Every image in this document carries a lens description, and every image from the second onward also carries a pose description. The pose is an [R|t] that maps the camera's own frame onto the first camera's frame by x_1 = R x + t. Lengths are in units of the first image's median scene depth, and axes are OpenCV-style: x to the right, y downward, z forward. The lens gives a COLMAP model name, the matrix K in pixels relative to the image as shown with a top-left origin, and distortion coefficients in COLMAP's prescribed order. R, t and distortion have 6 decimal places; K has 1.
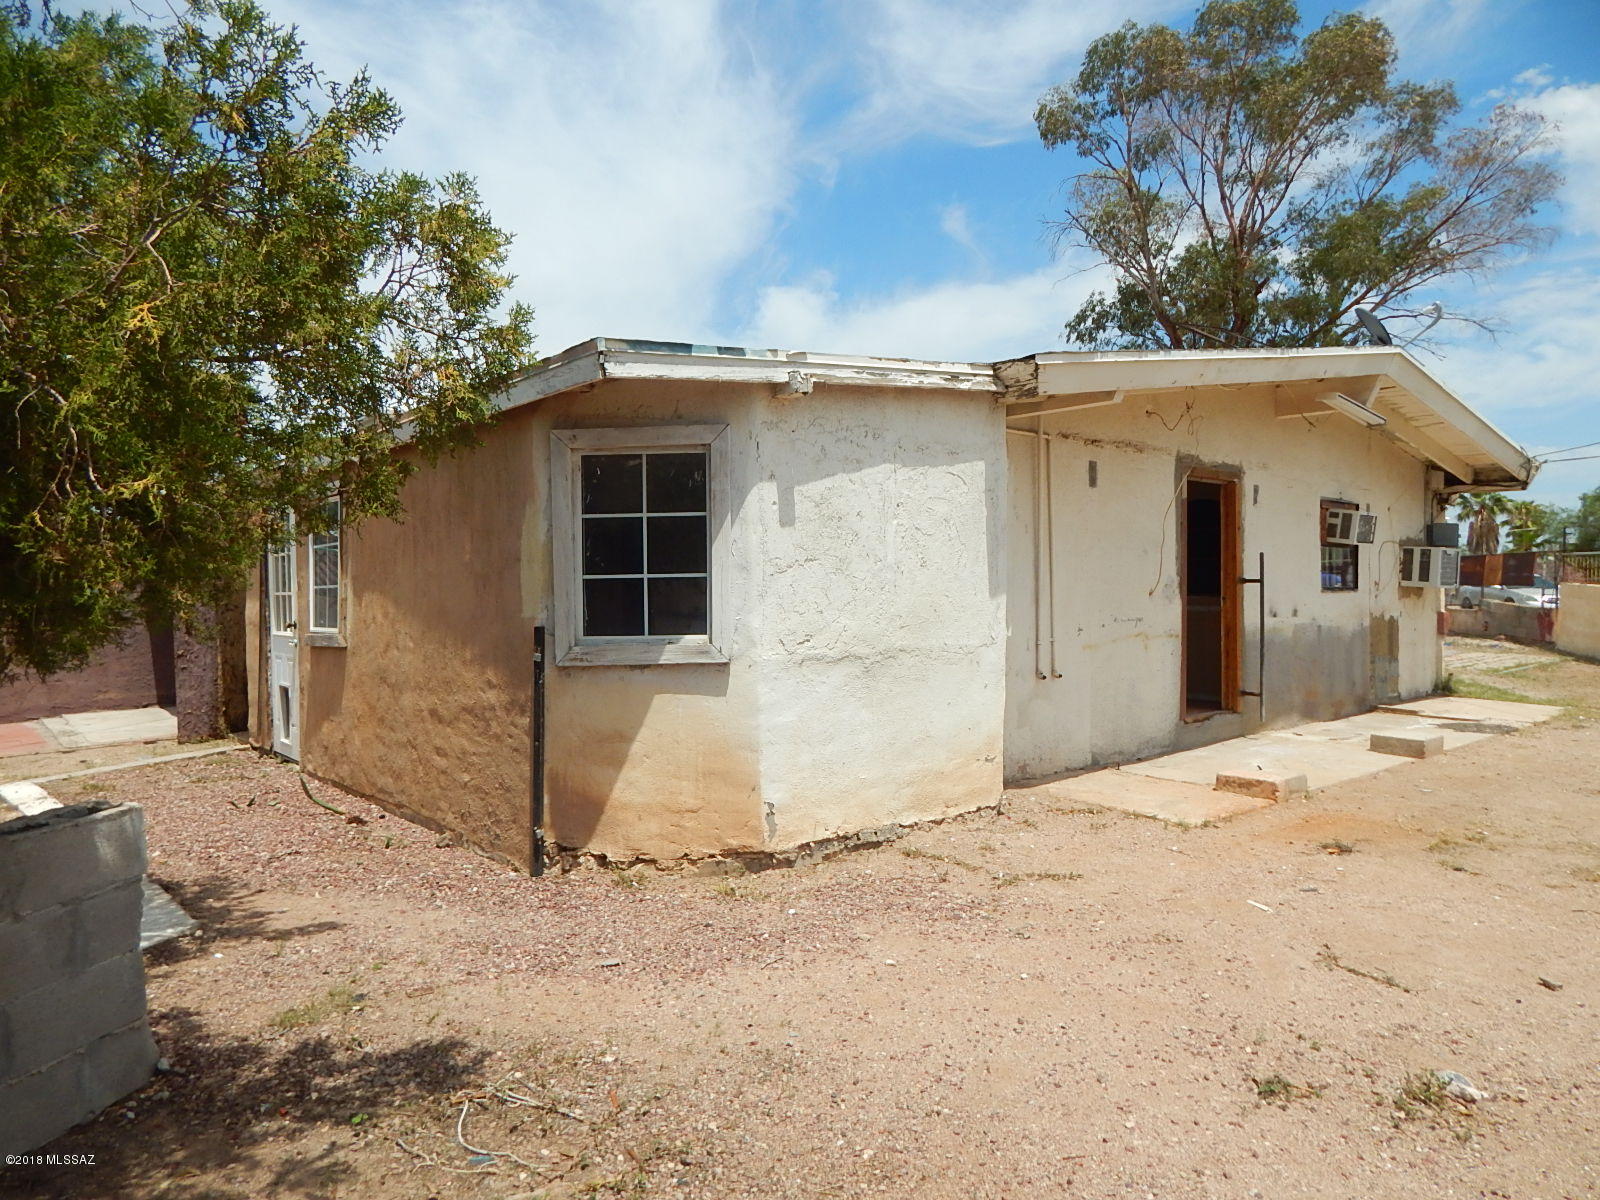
lens RADIAL K [[1051.3, 0, 806.7], [0, 1051.3, 608.1], [0, 0, 1]] dist [-0.017858, -0.005227]
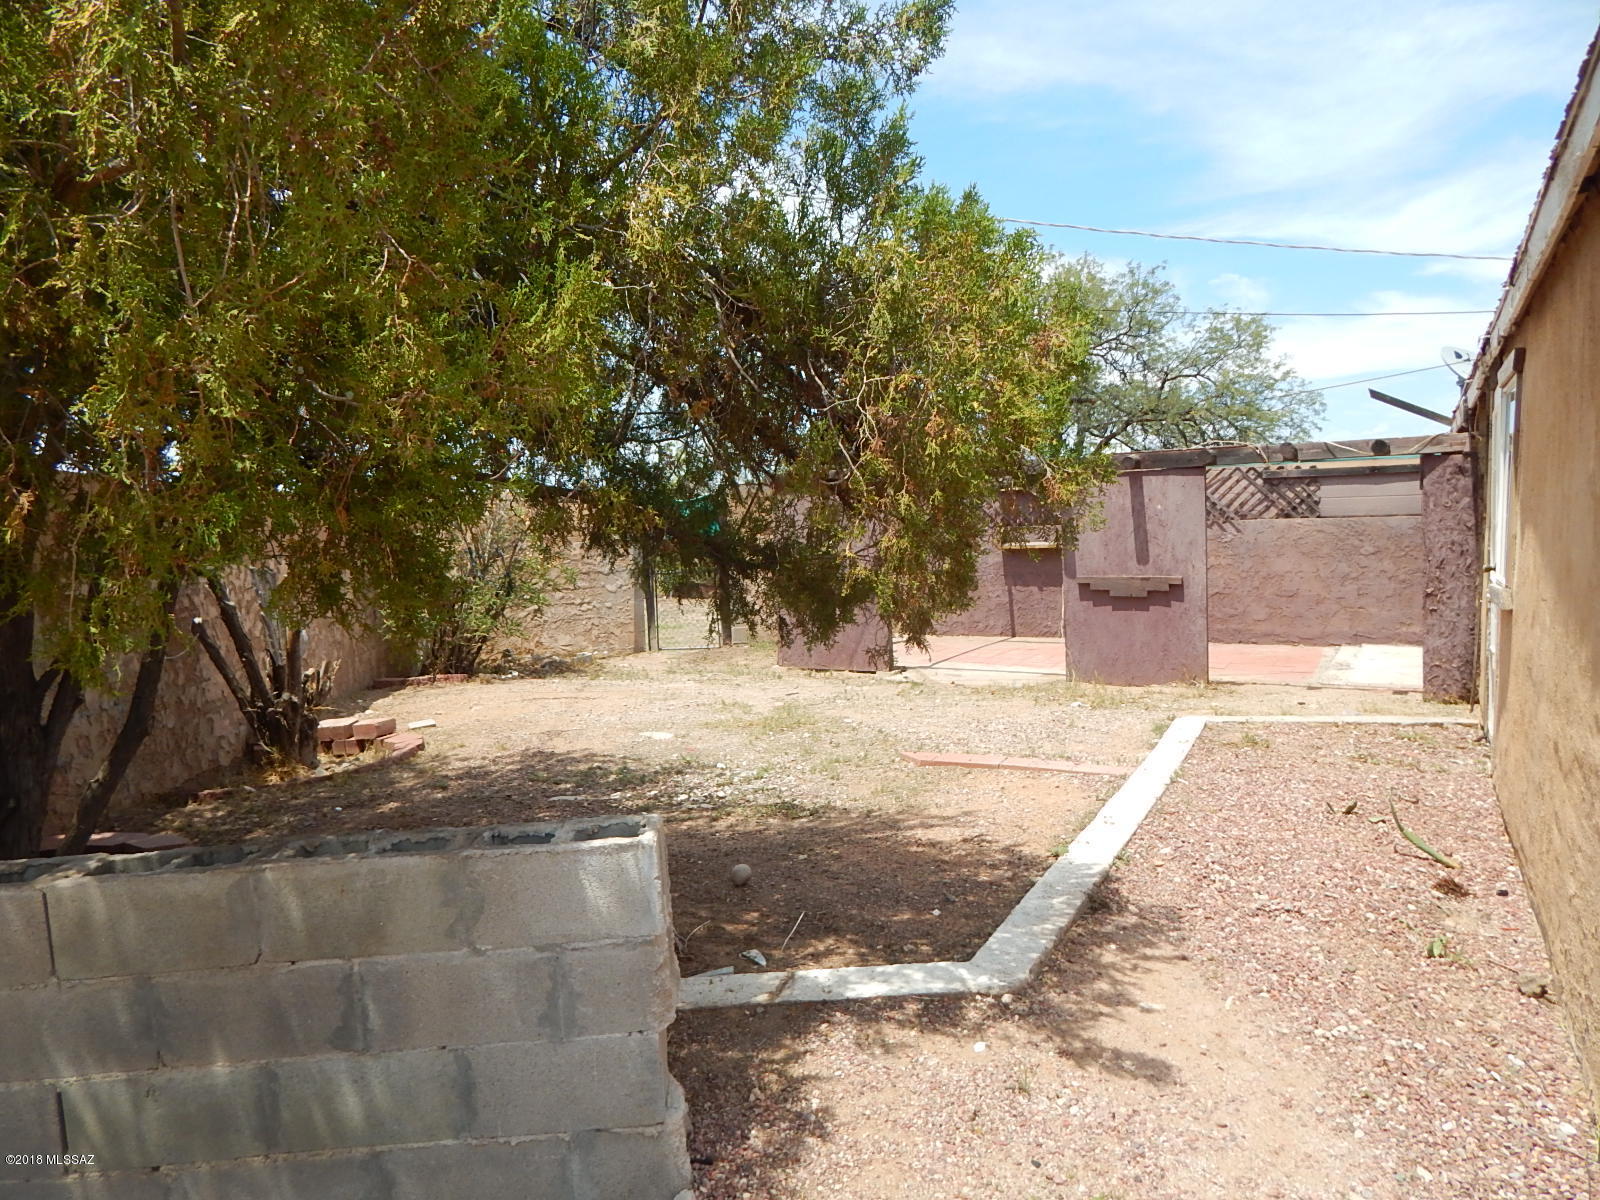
lens RADIAL K [[1051.3, 0, 800.6], [0, 1051.3, 599.4], [0, 0, 1]] dist [-0.017858, -0.005227]
pose [[0.322001, 0.067037, -0.944363, 0.038226], [-0.001385, 0.997522, 0.070339, -0.016581], [0.946738, -0.021341, 0.321296, 0.499975]]
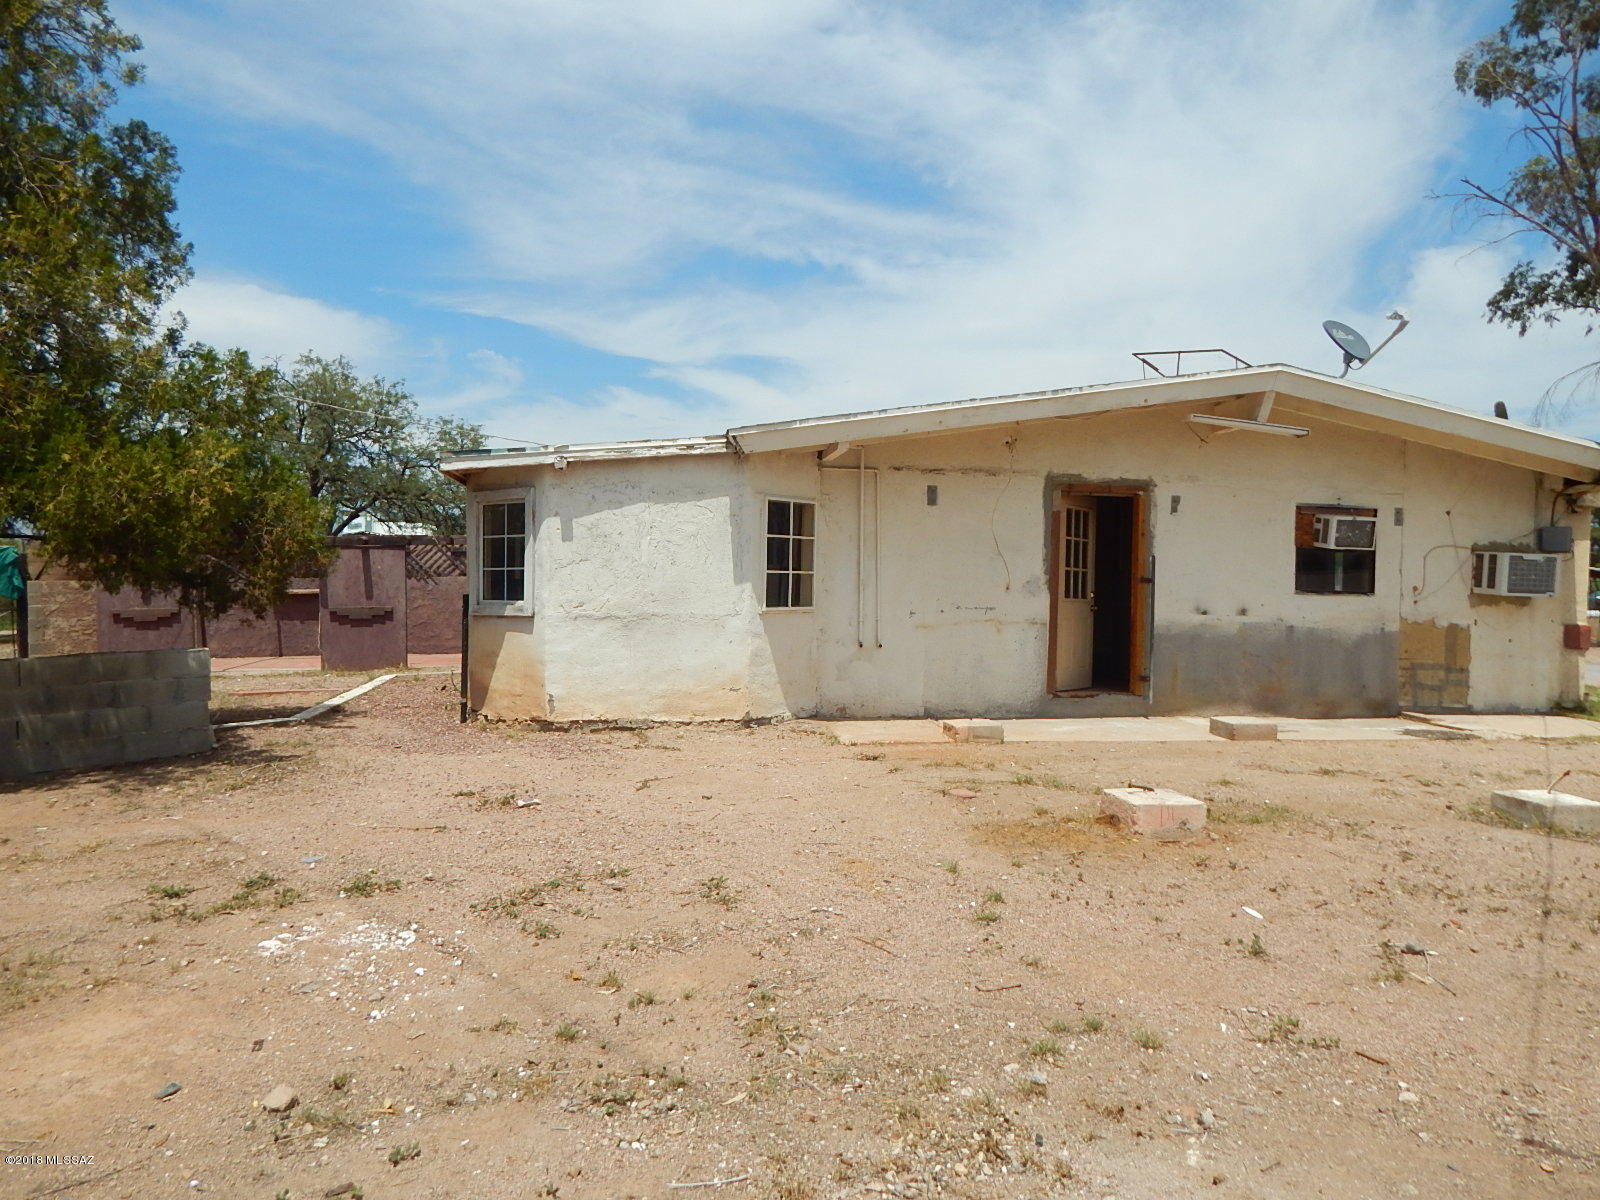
lens RADIAL K [[1051.3, 0, 826.1], [0, 1051.3, 609.7], [0, 0, 1]] dist [-0.017858, -0.005227]
pose [[0.854868, 0.029479, -0.518008, 1.243390], [-0.028324, 0.999547, 0.010139, 0.007715], [0.518072, 0.006004, 0.855316, -0.289009]]
